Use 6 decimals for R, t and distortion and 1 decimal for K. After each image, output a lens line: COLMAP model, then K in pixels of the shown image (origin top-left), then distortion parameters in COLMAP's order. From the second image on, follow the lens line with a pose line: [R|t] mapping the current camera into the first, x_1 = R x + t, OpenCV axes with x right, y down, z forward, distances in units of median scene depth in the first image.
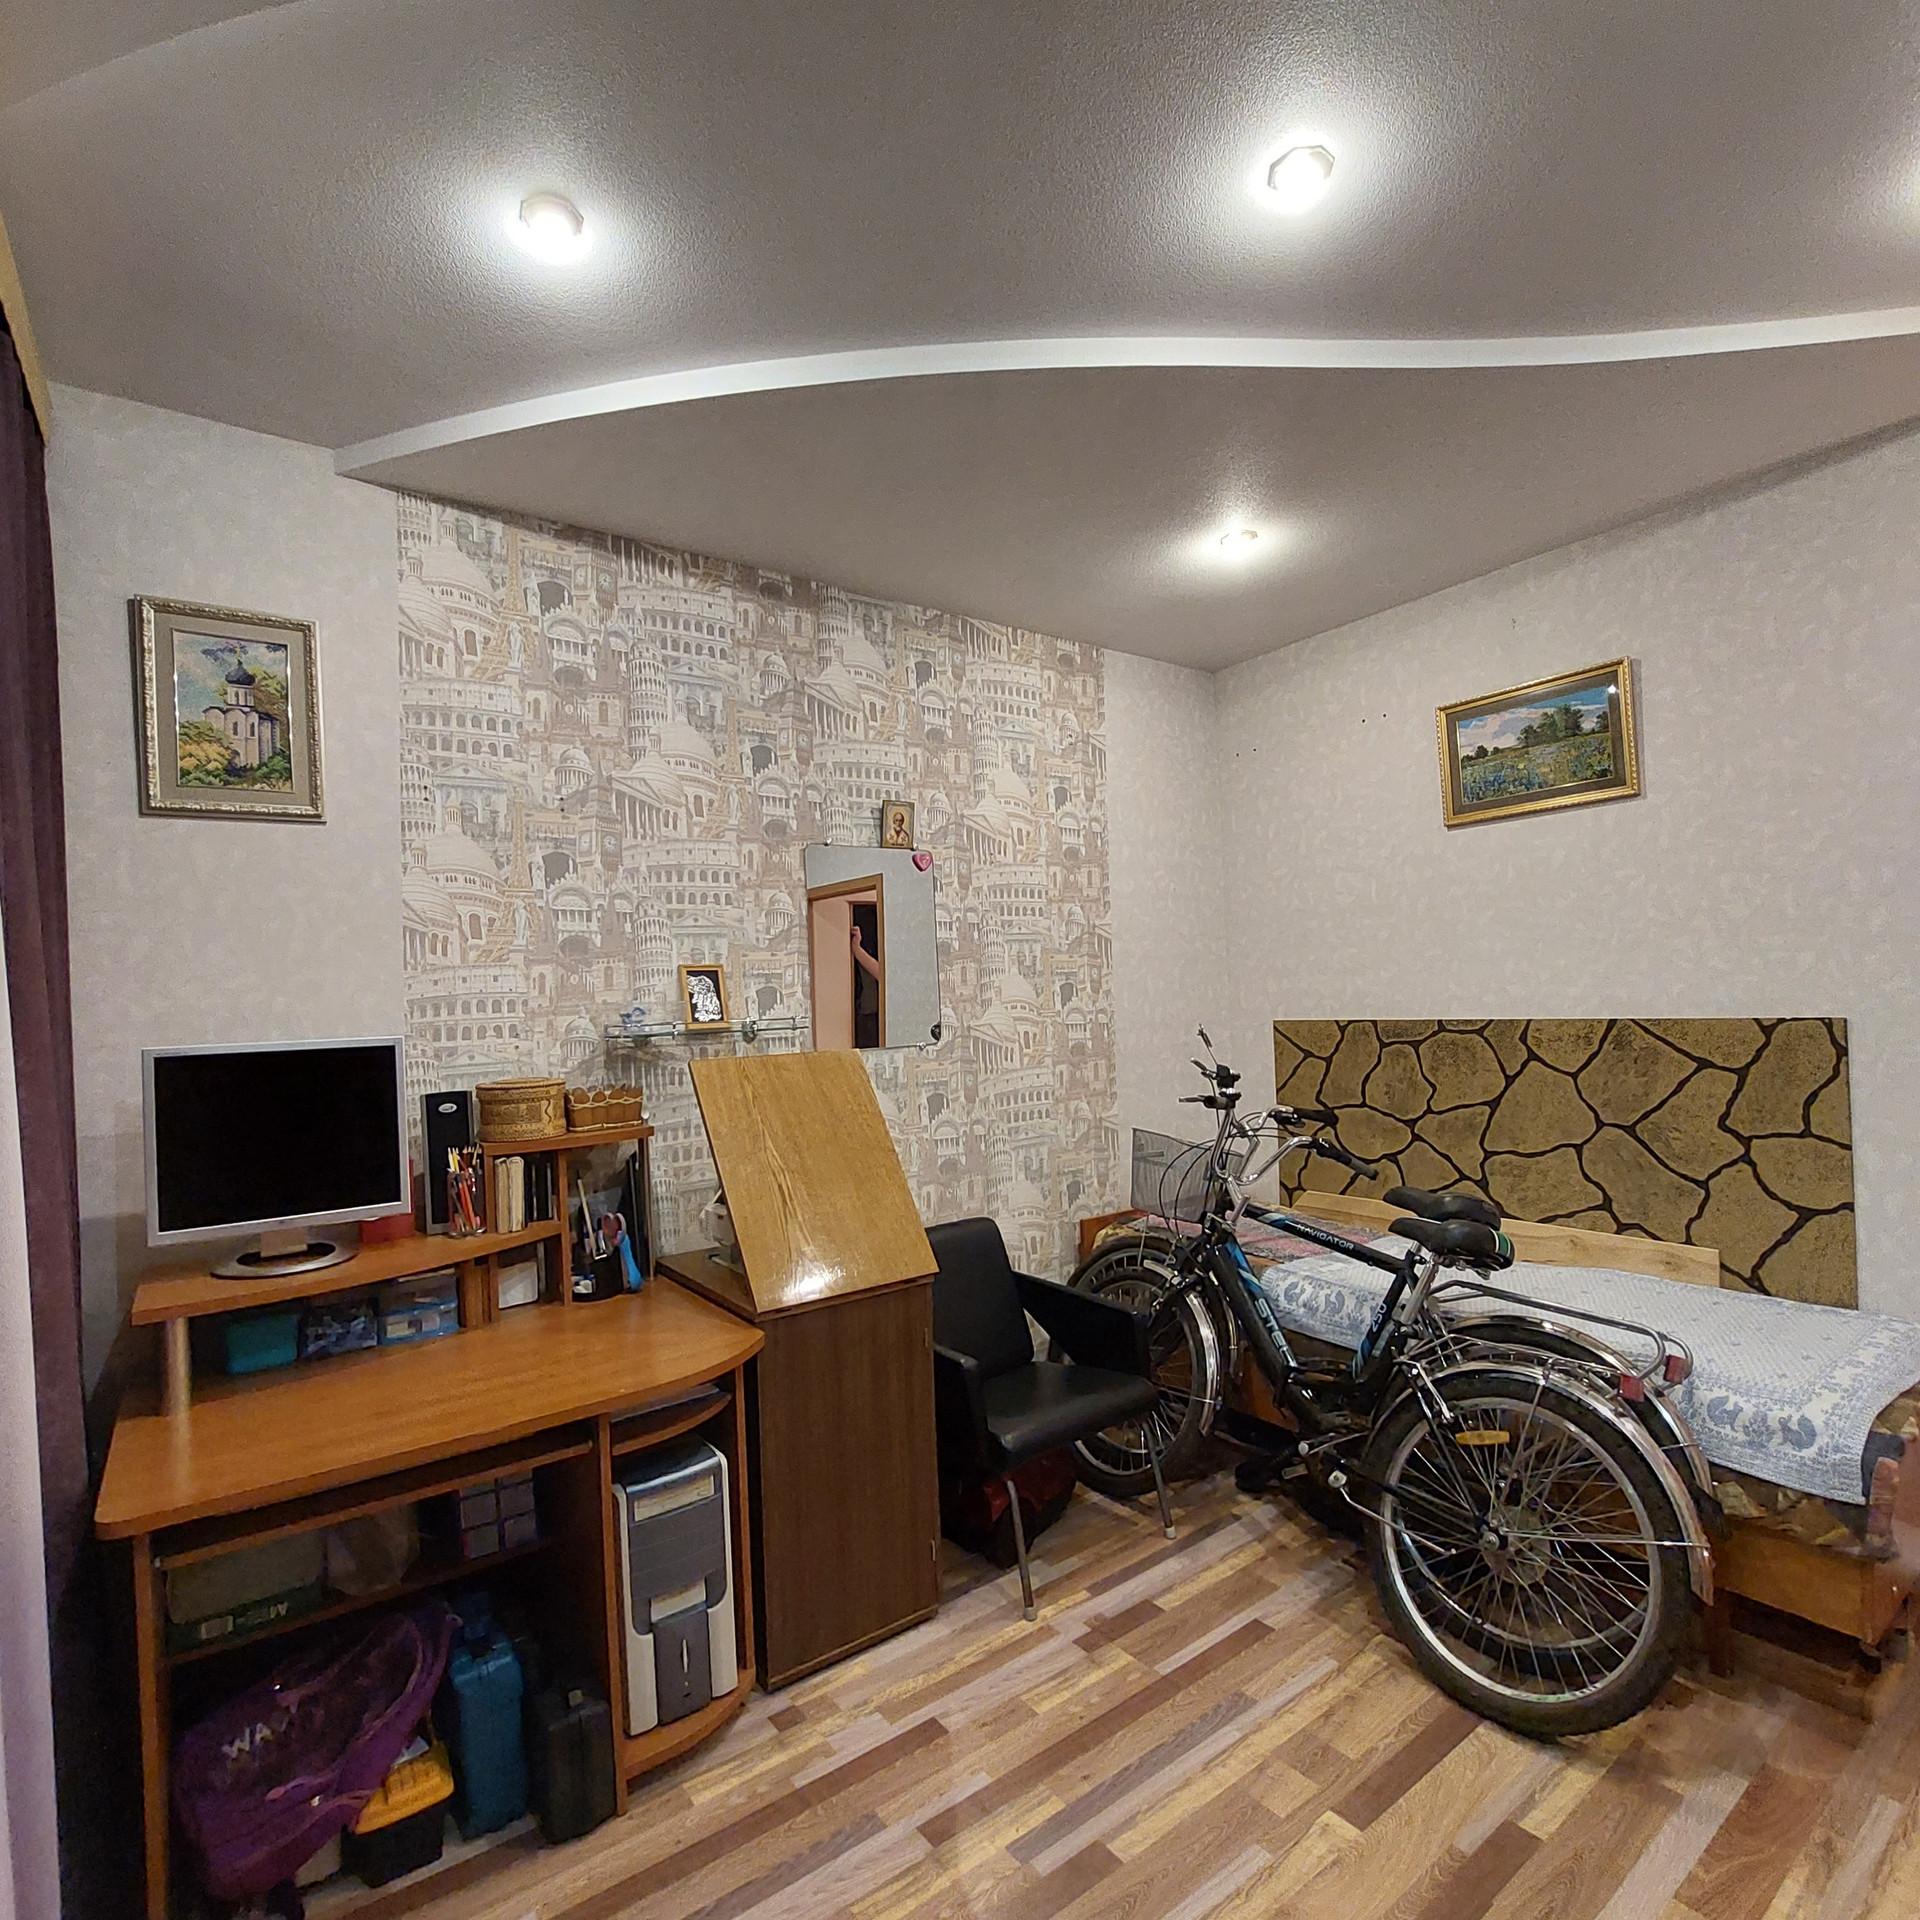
lens RADIAL K [[1026.6, 0, 947.2], [0, 1026.6, 968.3], [0, 0, 1]] dist [-0.014680, -0.002512]
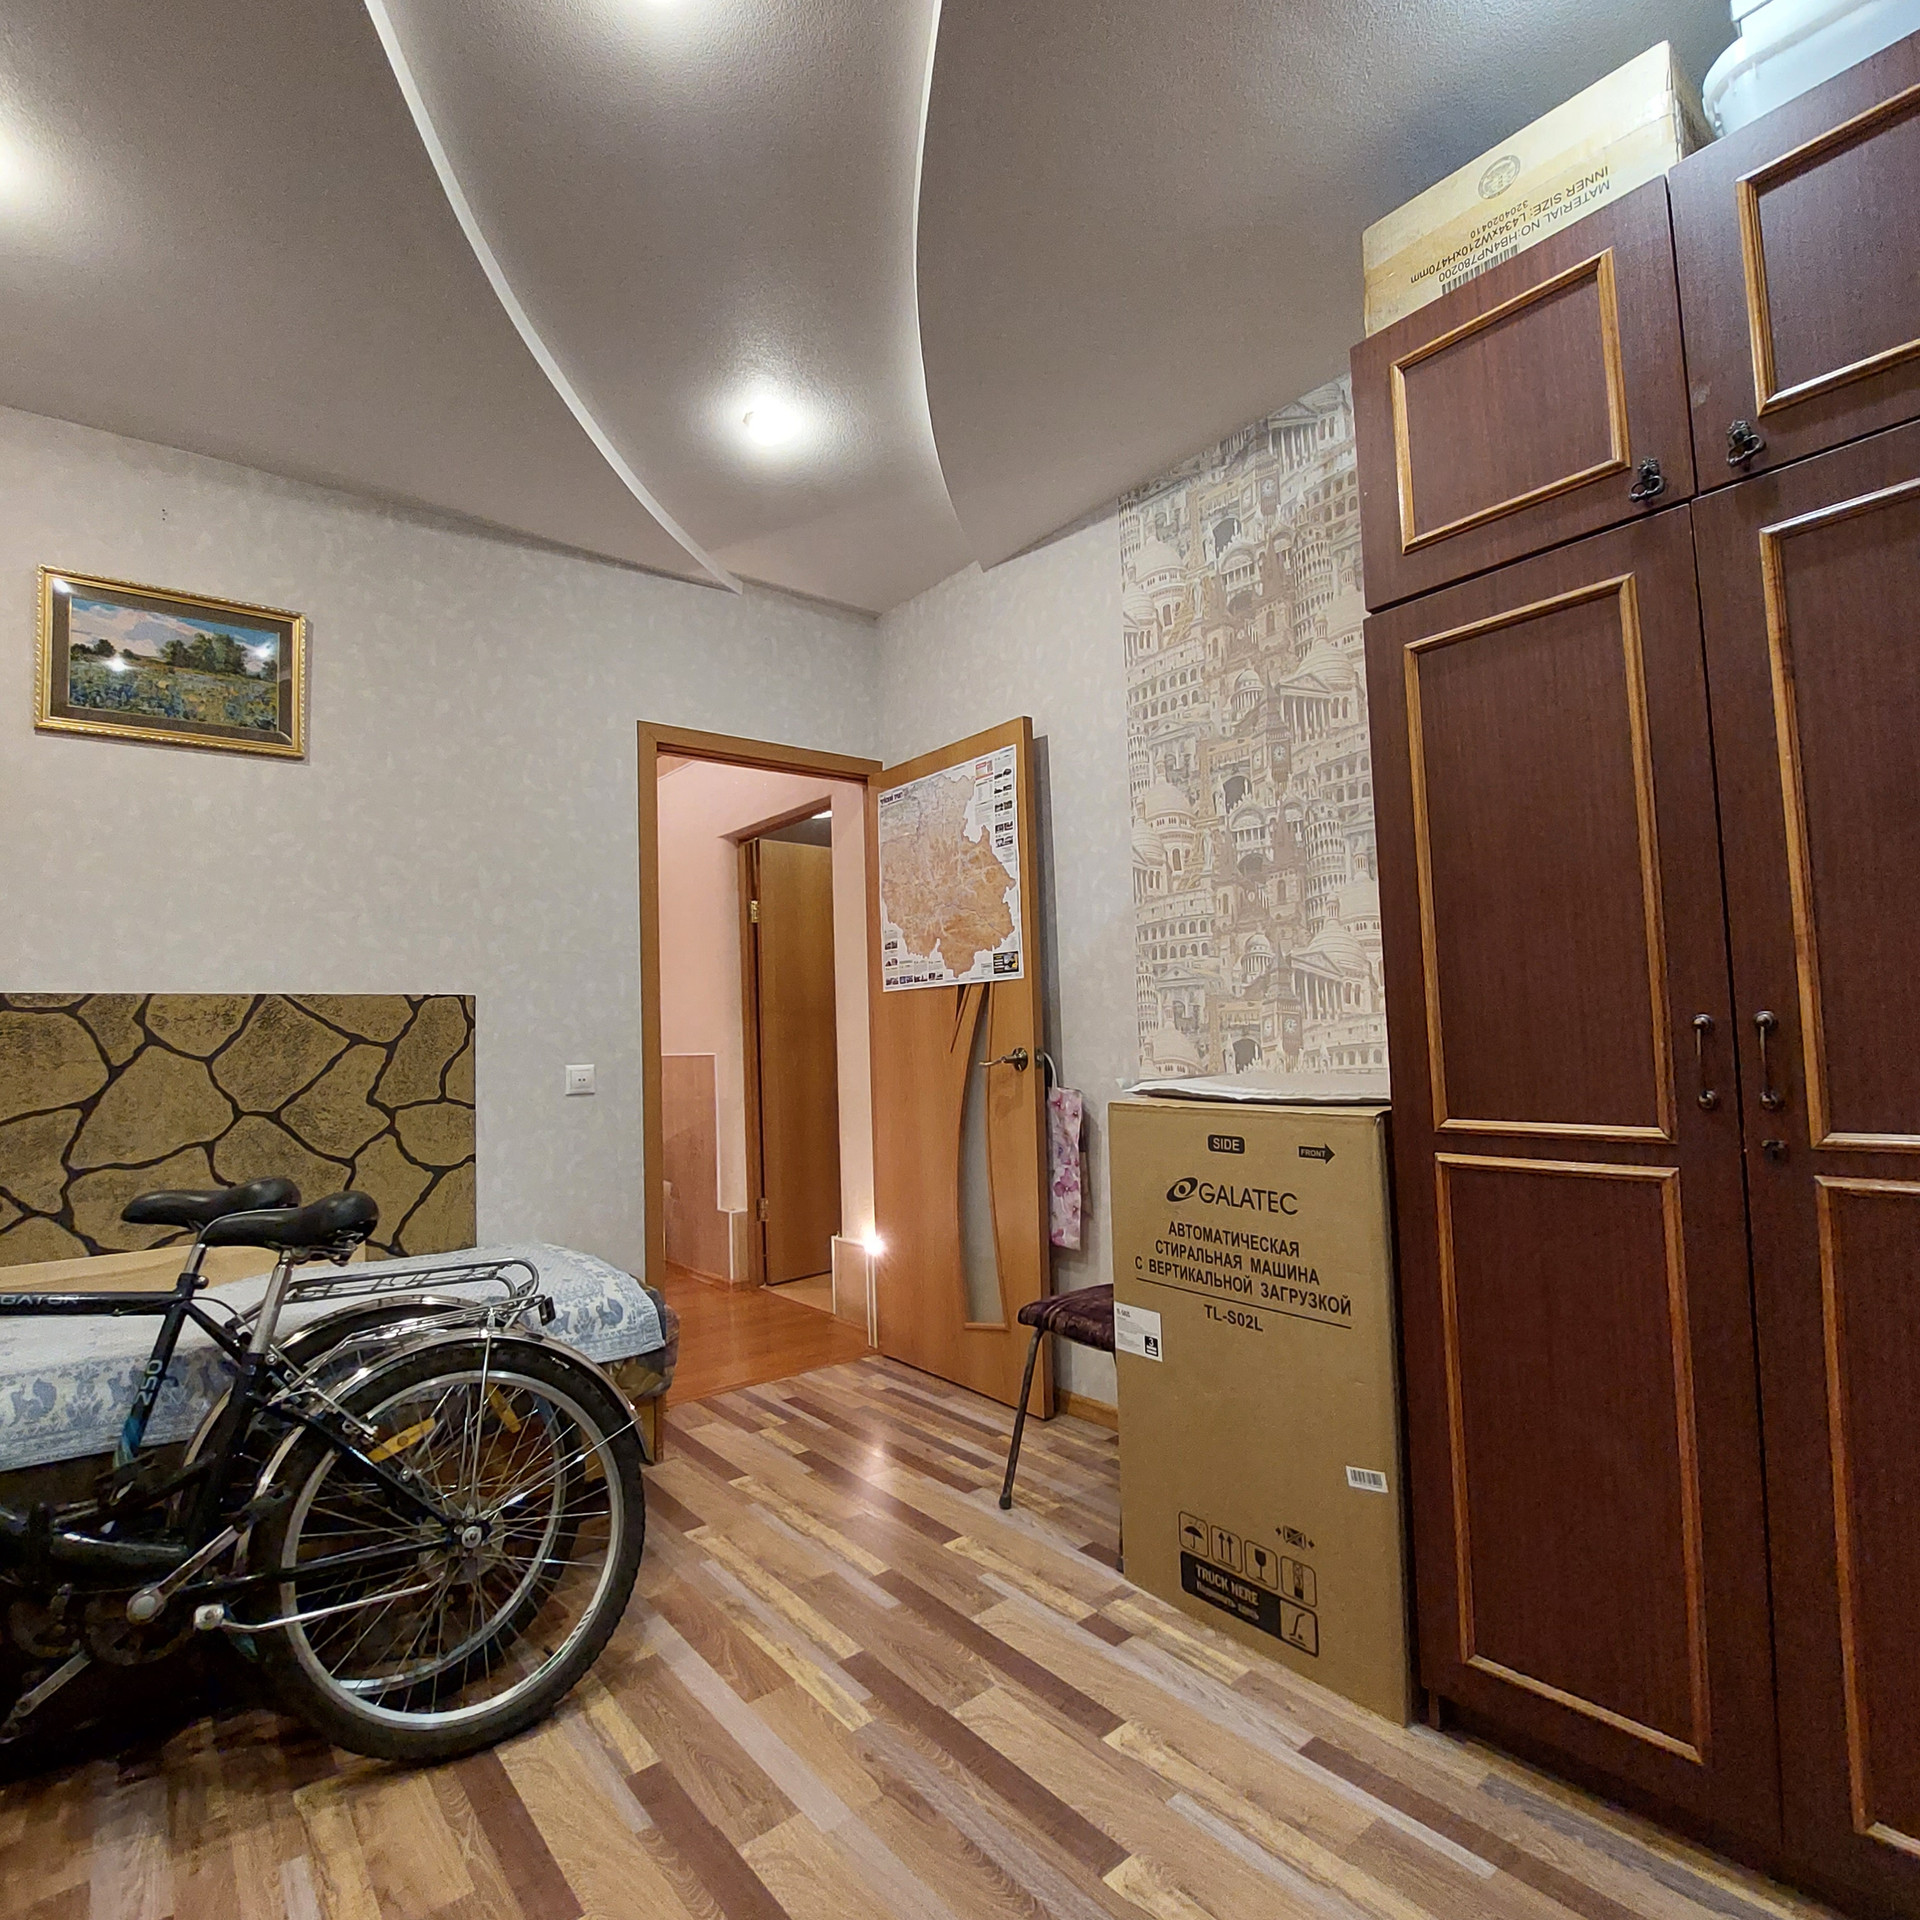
lens RADIAL K [[1026.6, 0, 940.7], [0, 1026.6, 964.4], [0, 0, 1]] dist [-0.014680, -0.002512]
pose [[-0.049333, 0.109052, 0.992811, -0.283730], [0.005291, 0.994036, -0.108923, 0.131648], [-0.998768, -0.000121, -0.049616, 0.474401]]
